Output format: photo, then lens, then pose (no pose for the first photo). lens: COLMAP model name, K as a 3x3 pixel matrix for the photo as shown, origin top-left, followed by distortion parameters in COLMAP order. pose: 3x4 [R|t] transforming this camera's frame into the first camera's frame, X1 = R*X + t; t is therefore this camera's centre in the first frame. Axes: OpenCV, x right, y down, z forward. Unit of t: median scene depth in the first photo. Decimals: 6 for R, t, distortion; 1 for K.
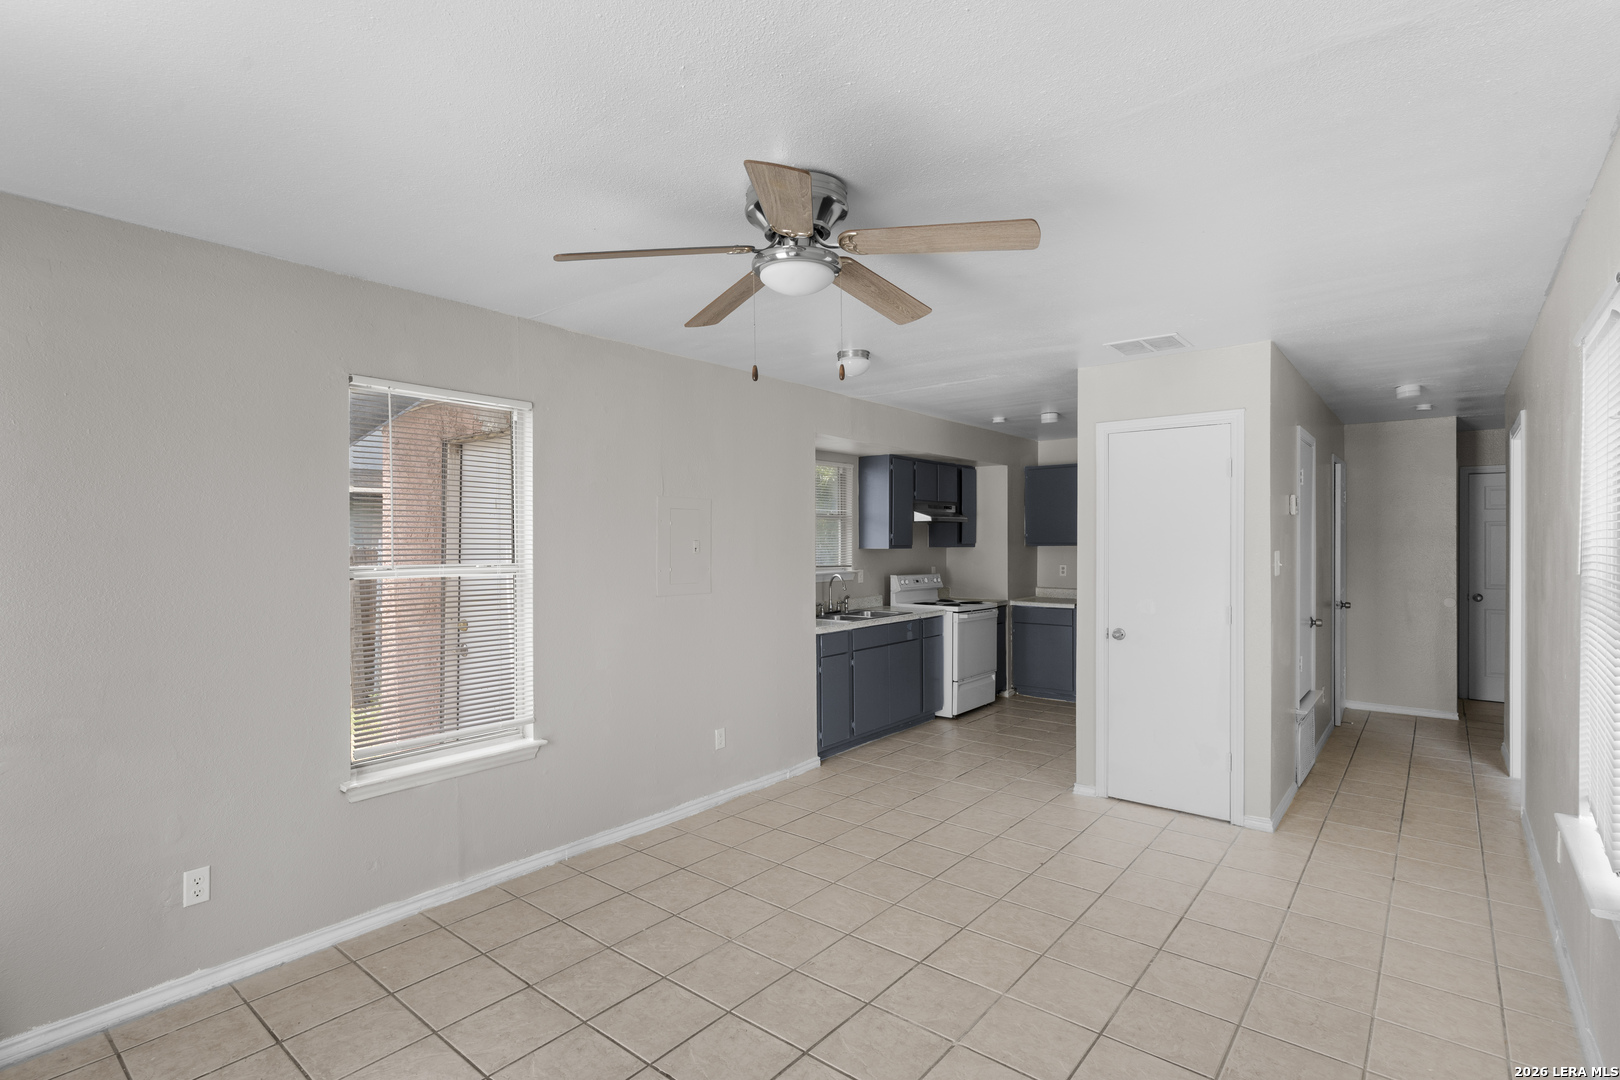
lens RADIAL K [[775.5, 0, 800.6], [0, 775.5, 538.2], [0, 0, 1]] dist [0.001753, -0.002189]
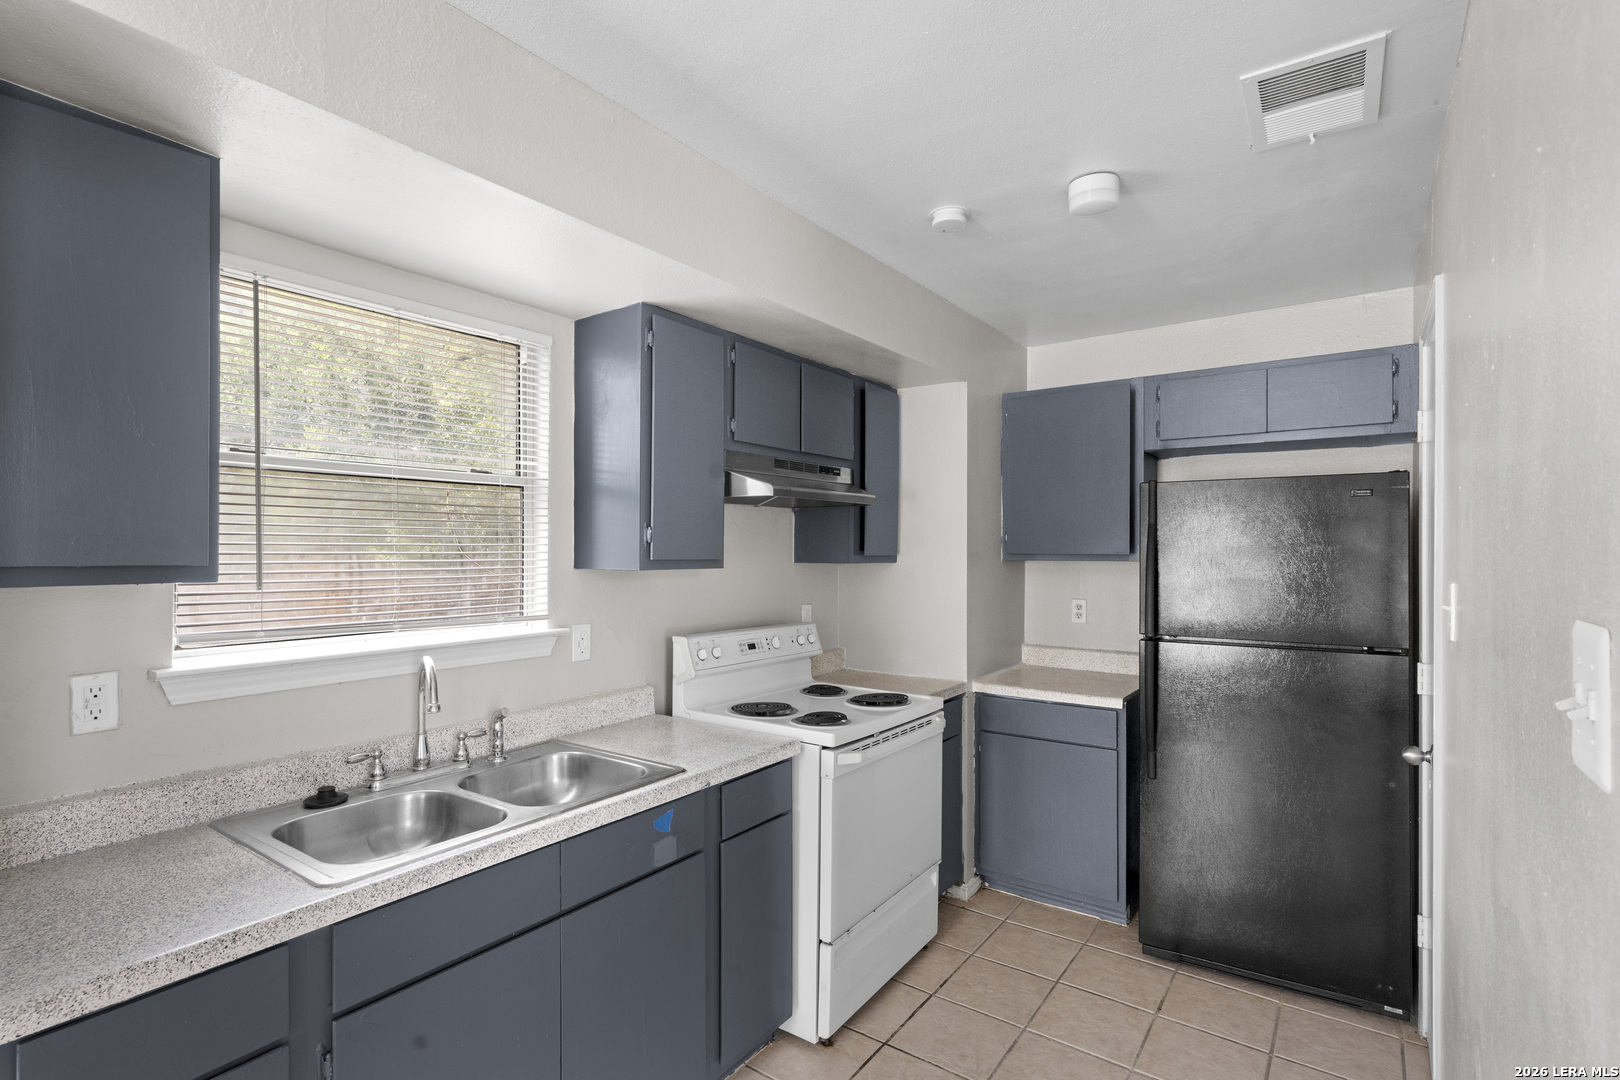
lens RADIAL K [[775.5, 0, 817.4], [0, 775.5, 547.4], [0, 0, 1]] dist [0.001753, -0.002189]
pose [[0.996531, 0.003681, 0.083141, 0.146453], [-0.003832, 0.999991, 0.001653, 0.002135], [-0.083134, -0.001966, 0.996536, 0.572595]]
